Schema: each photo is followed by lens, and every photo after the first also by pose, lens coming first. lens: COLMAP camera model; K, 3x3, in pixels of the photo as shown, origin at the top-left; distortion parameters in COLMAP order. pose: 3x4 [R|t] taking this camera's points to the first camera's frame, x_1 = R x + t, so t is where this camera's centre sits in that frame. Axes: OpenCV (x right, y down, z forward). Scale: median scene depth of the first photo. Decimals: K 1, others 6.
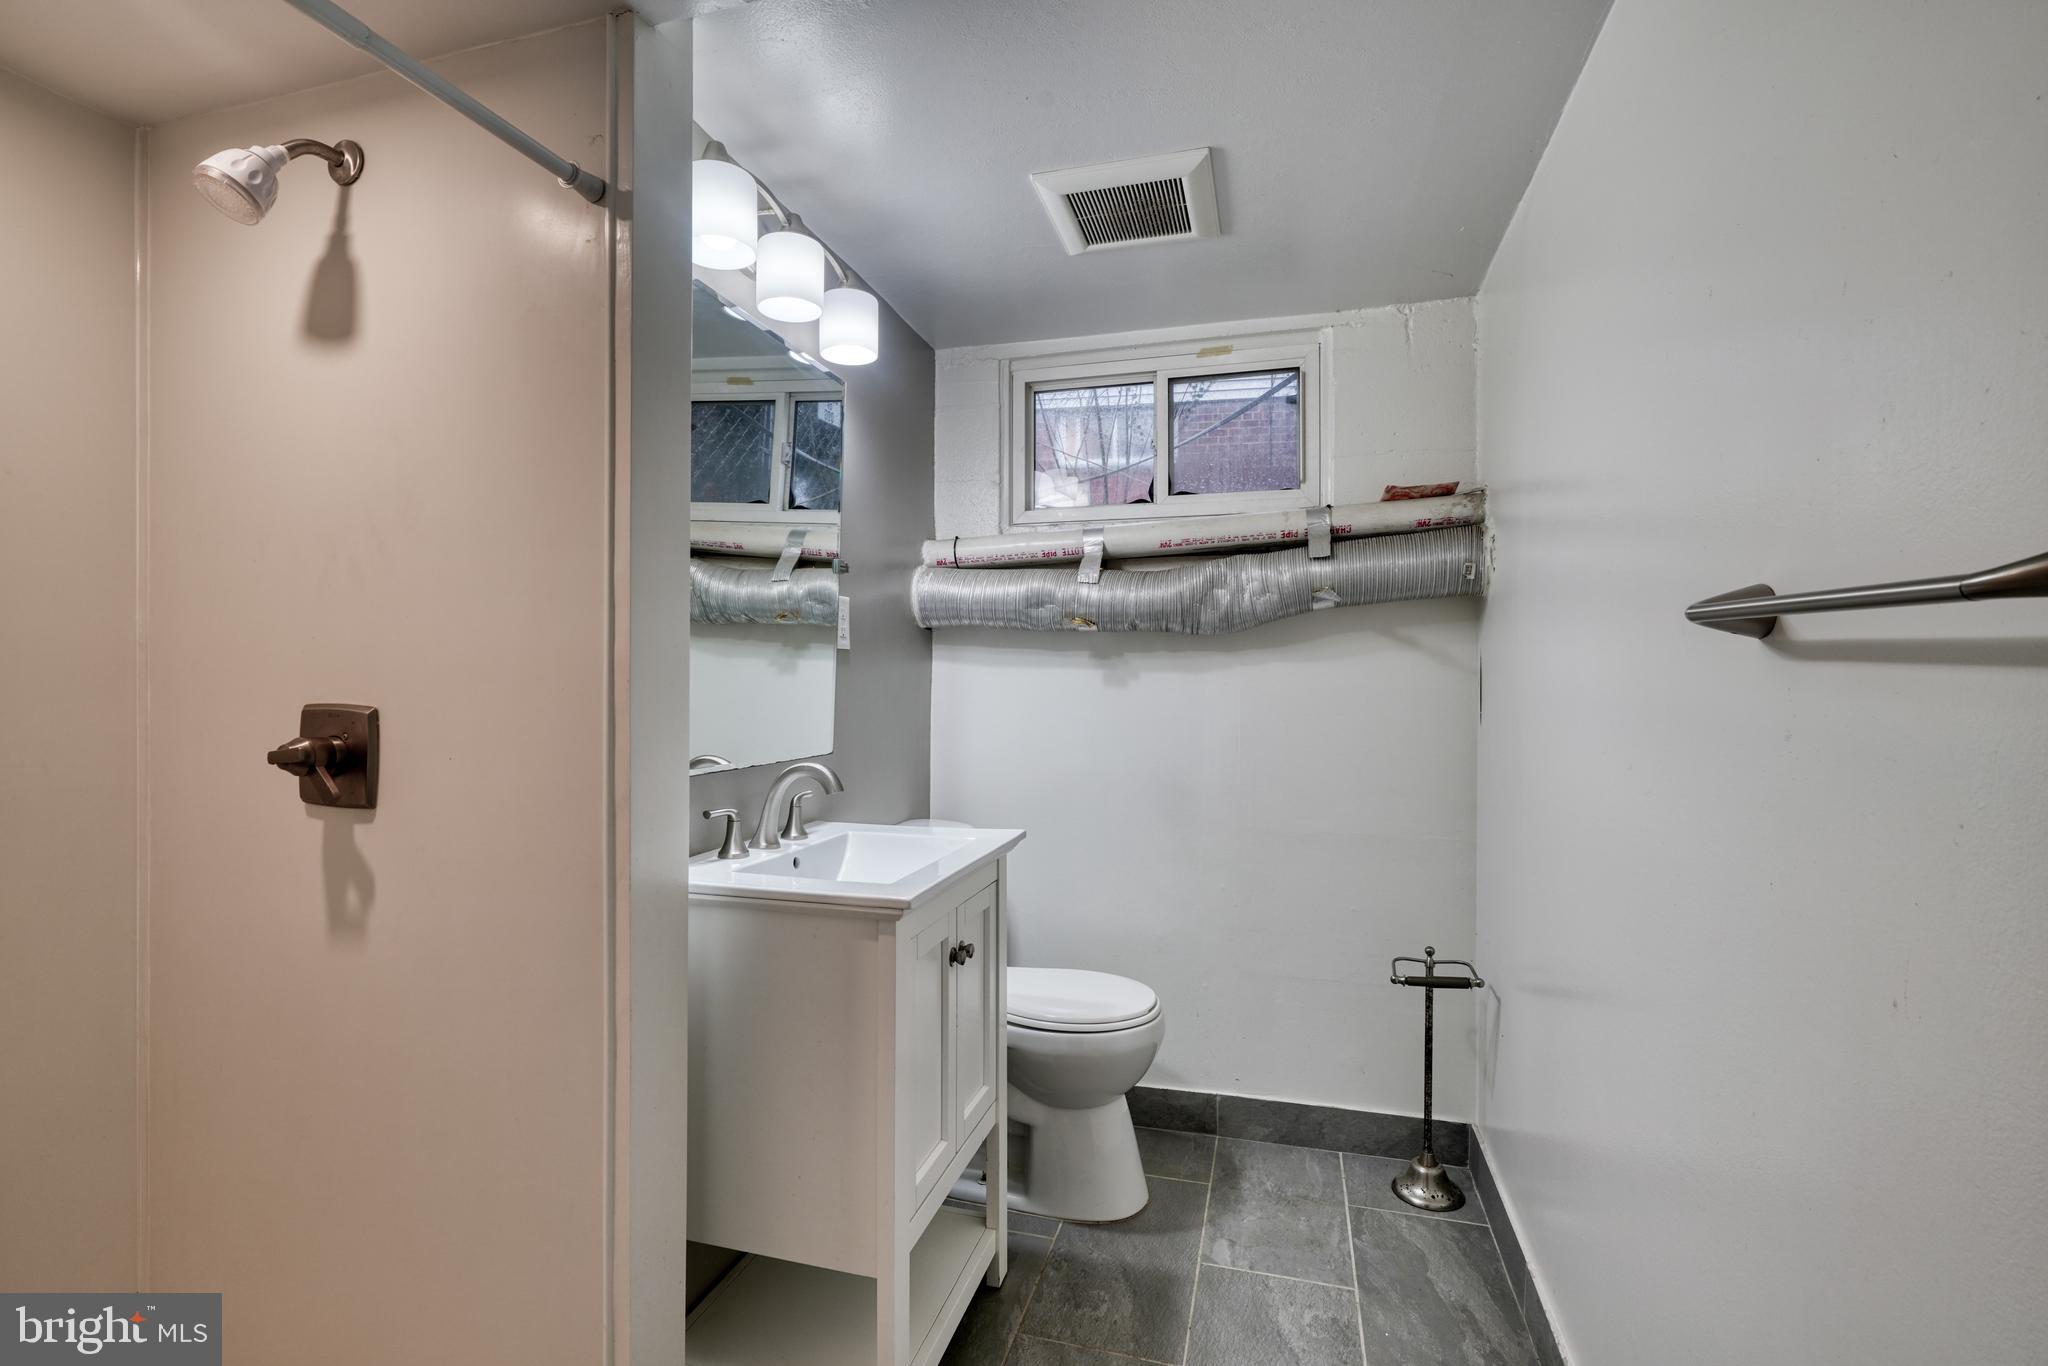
lens RADIAL K [[929.4, 0, 1014.4], [0, 929.4, 672.9], [0, 0, 1]] dist [-0.013422, 0.005323]
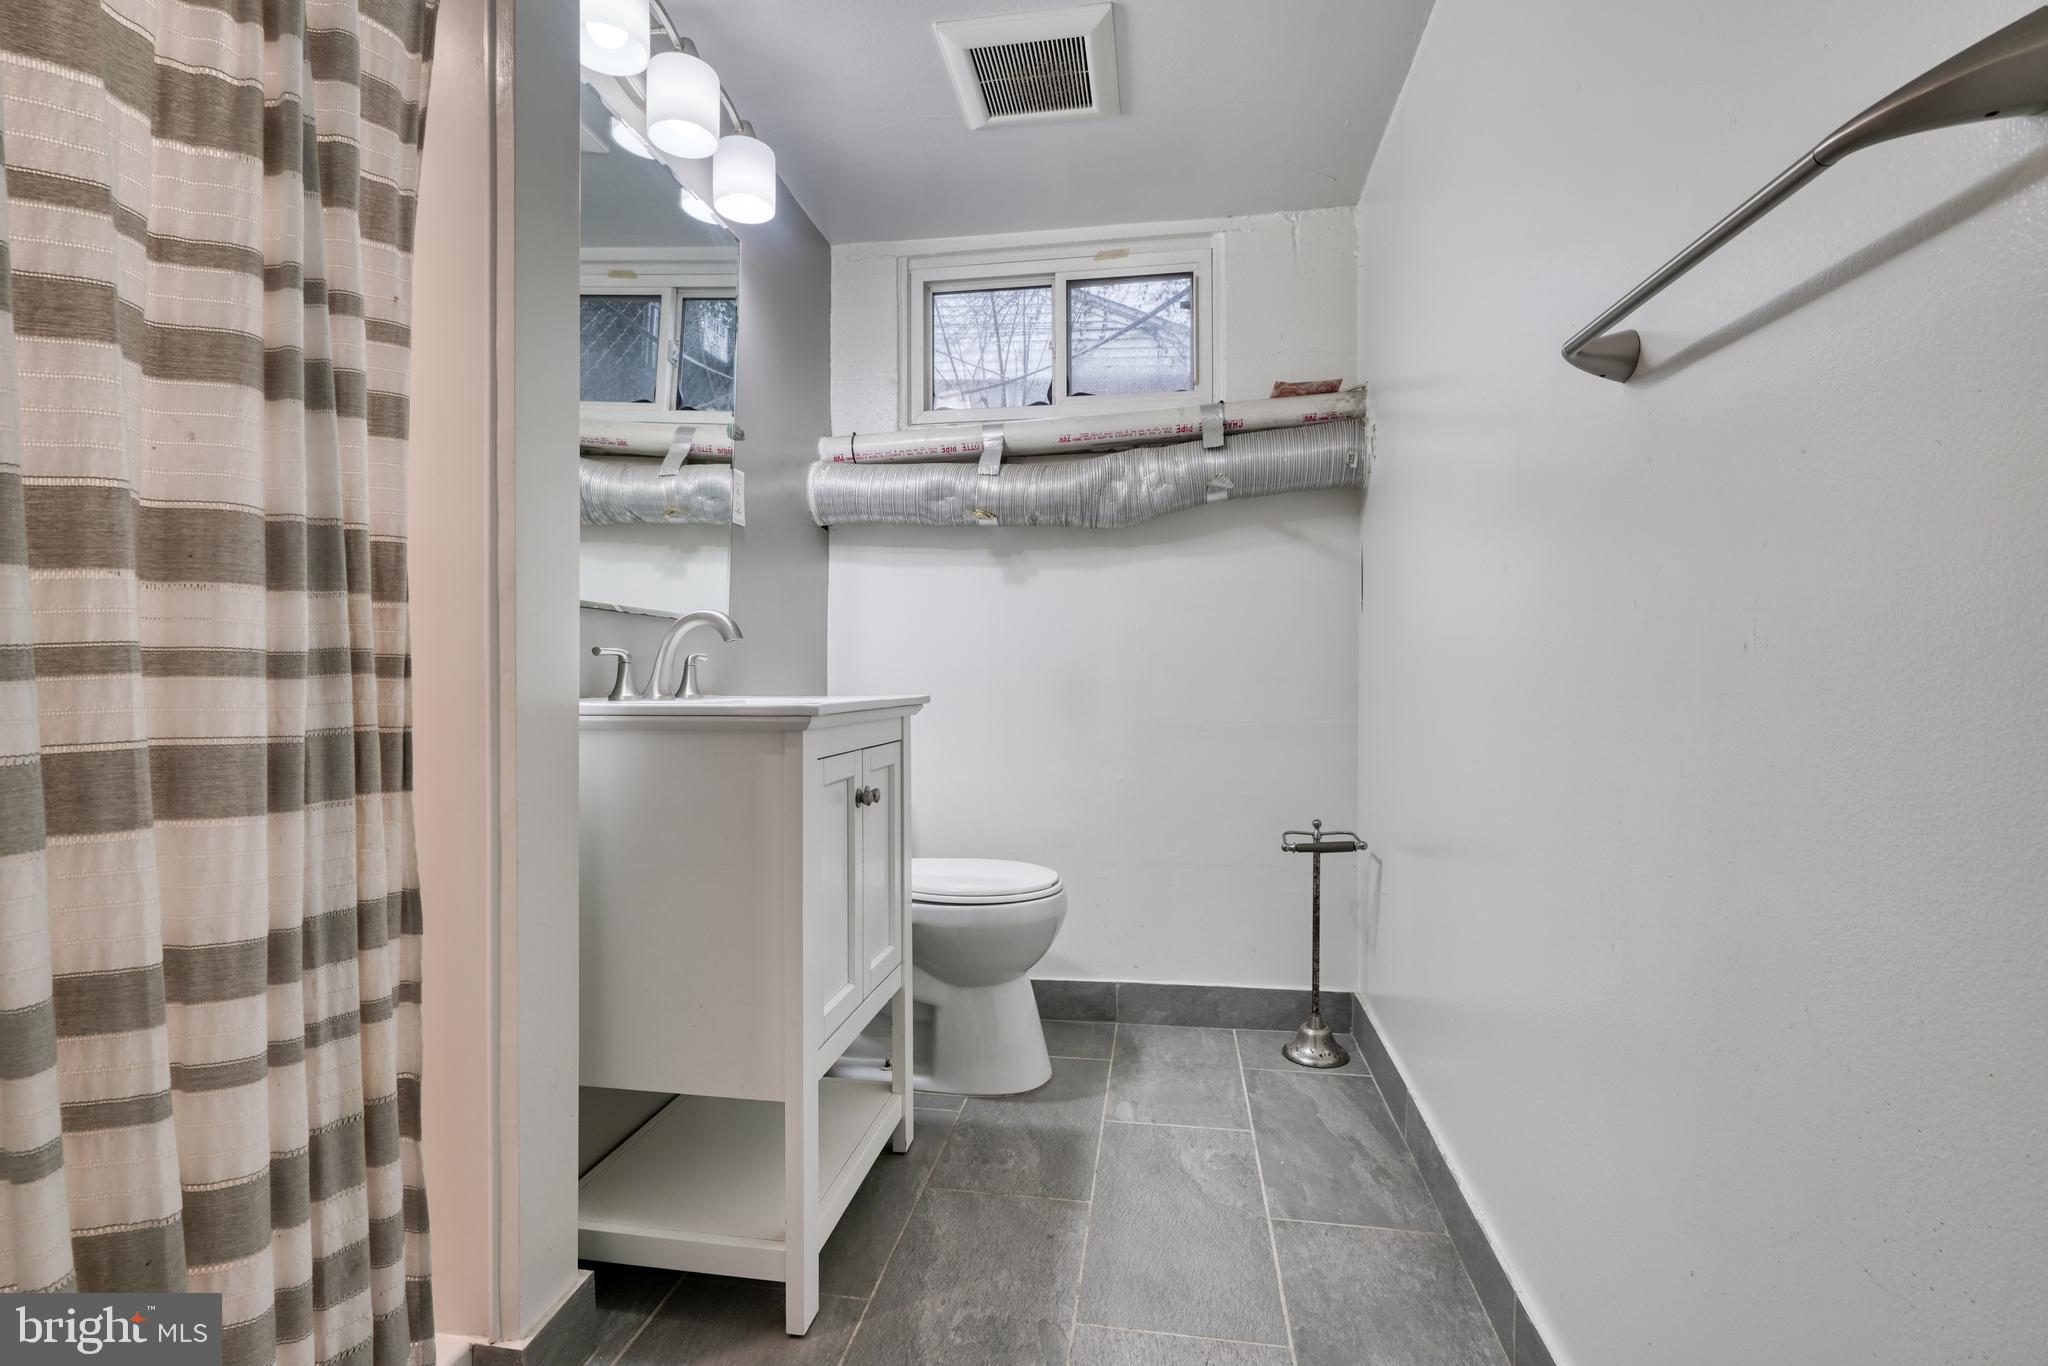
lens RADIAL K [[929.4, 0, 1018.7], [0, 929.4, 674.9], [0, 0, 1]] dist [-0.013422, 0.005323]
pose [[0.992278, -0.003882, 0.123974, -0.014588], [0.003160, 0.999977, 0.006018, 0.122164], [-0.123994, -0.005580, 0.992267, 0.002807]]
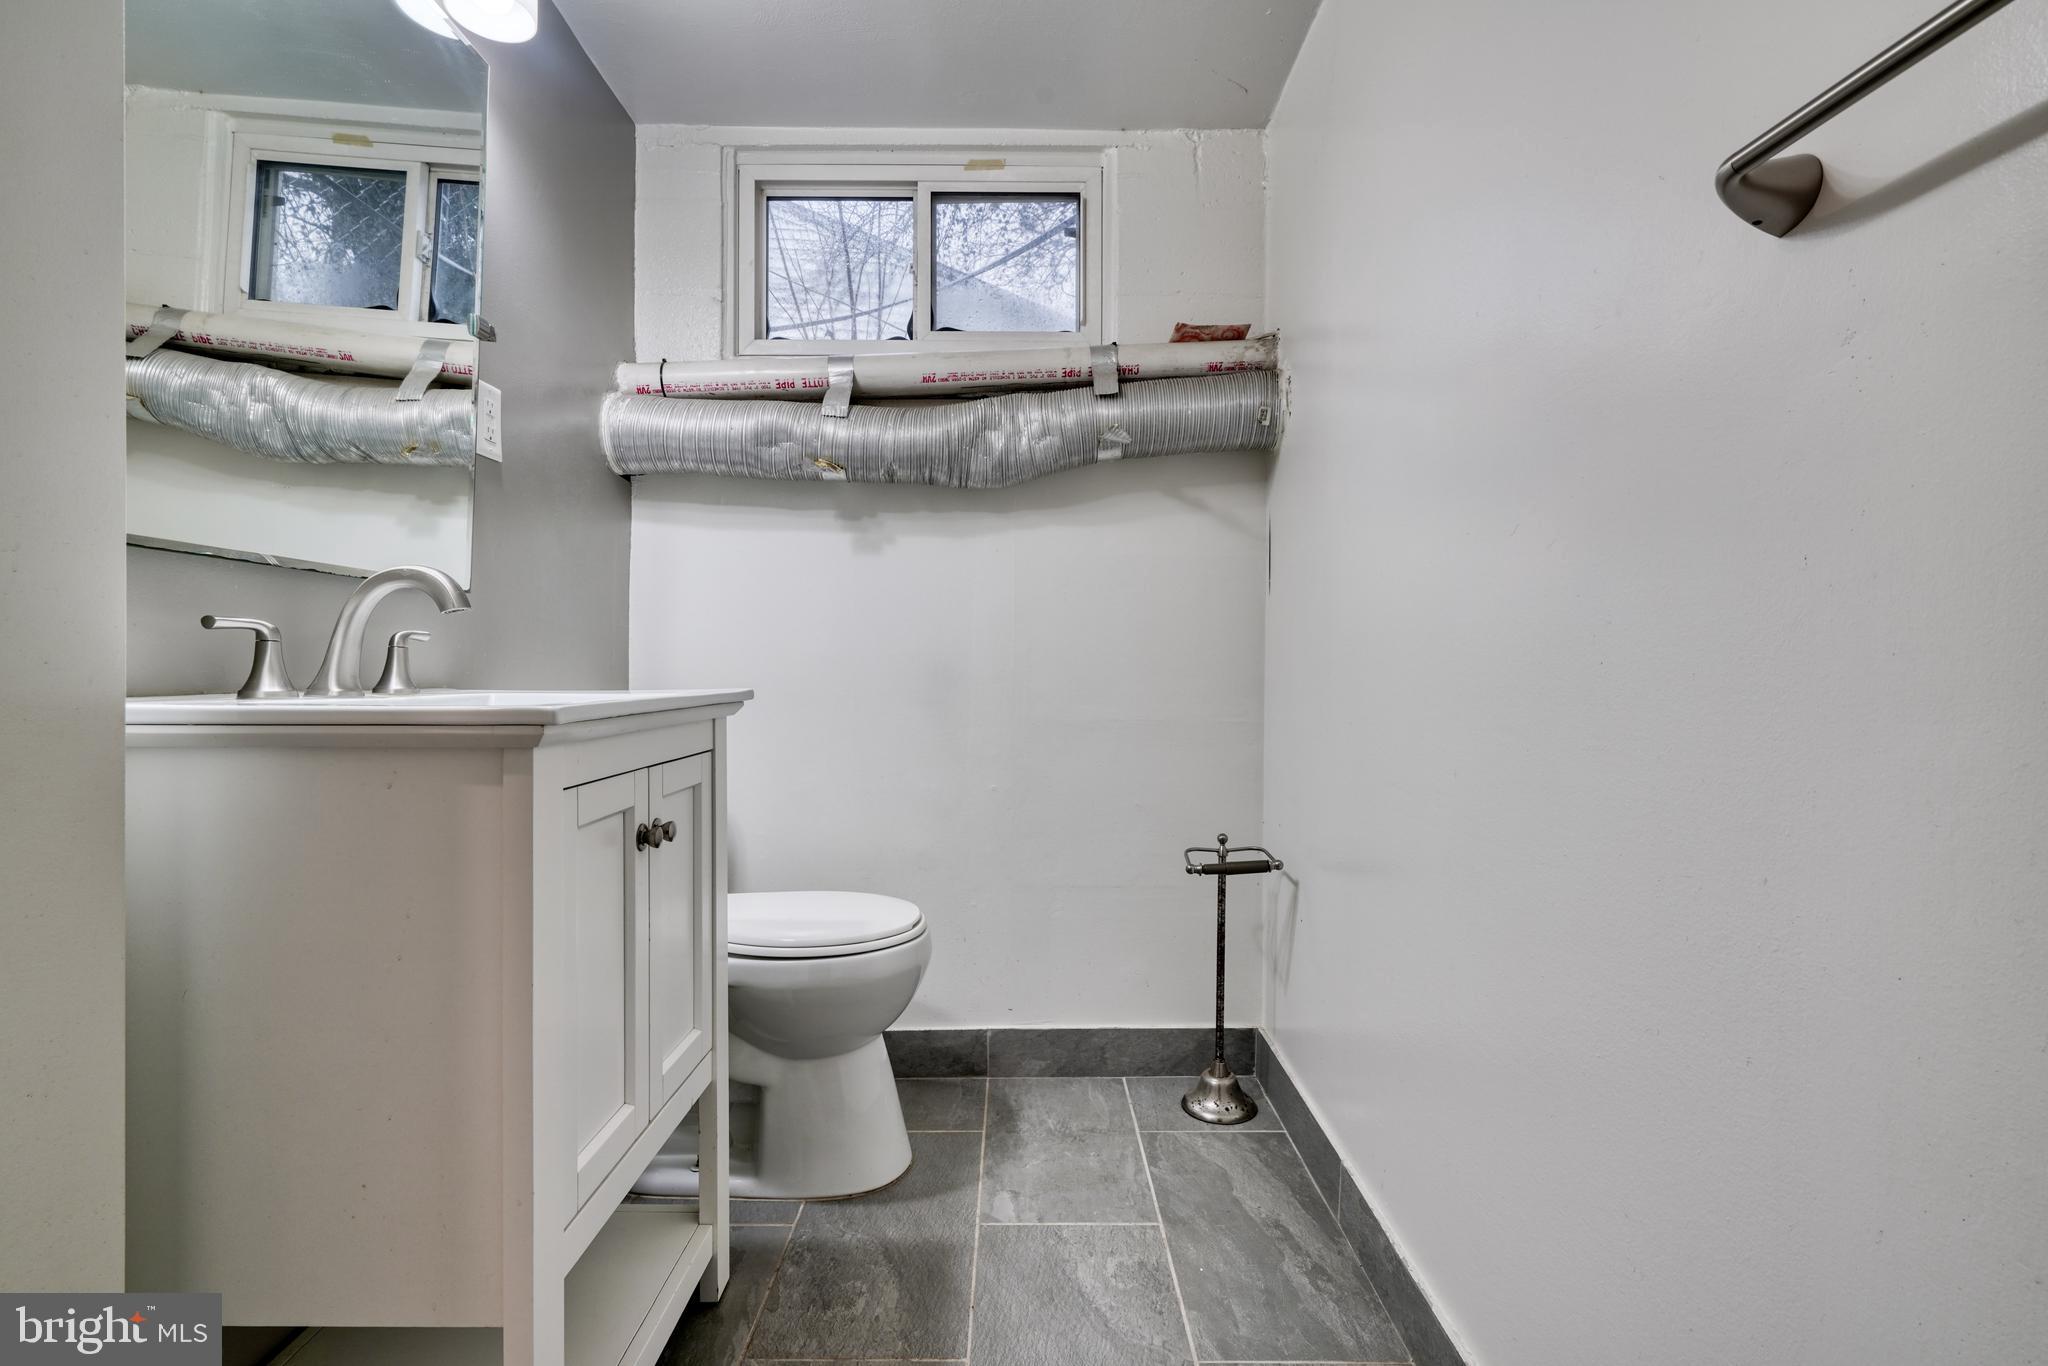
lens RADIAL K [[929.4, 0, 1022.1], [0, 929.4, 670.4], [0, 0, 1]] dist [-0.013422, 0.005323]
pose [[0.958528, -0.000338, 0.284997, 0.005408], [-0.003096, 0.999928, 0.011599, 0.124495], [-0.284980, -0.012000, 0.958458, 0.189415]]
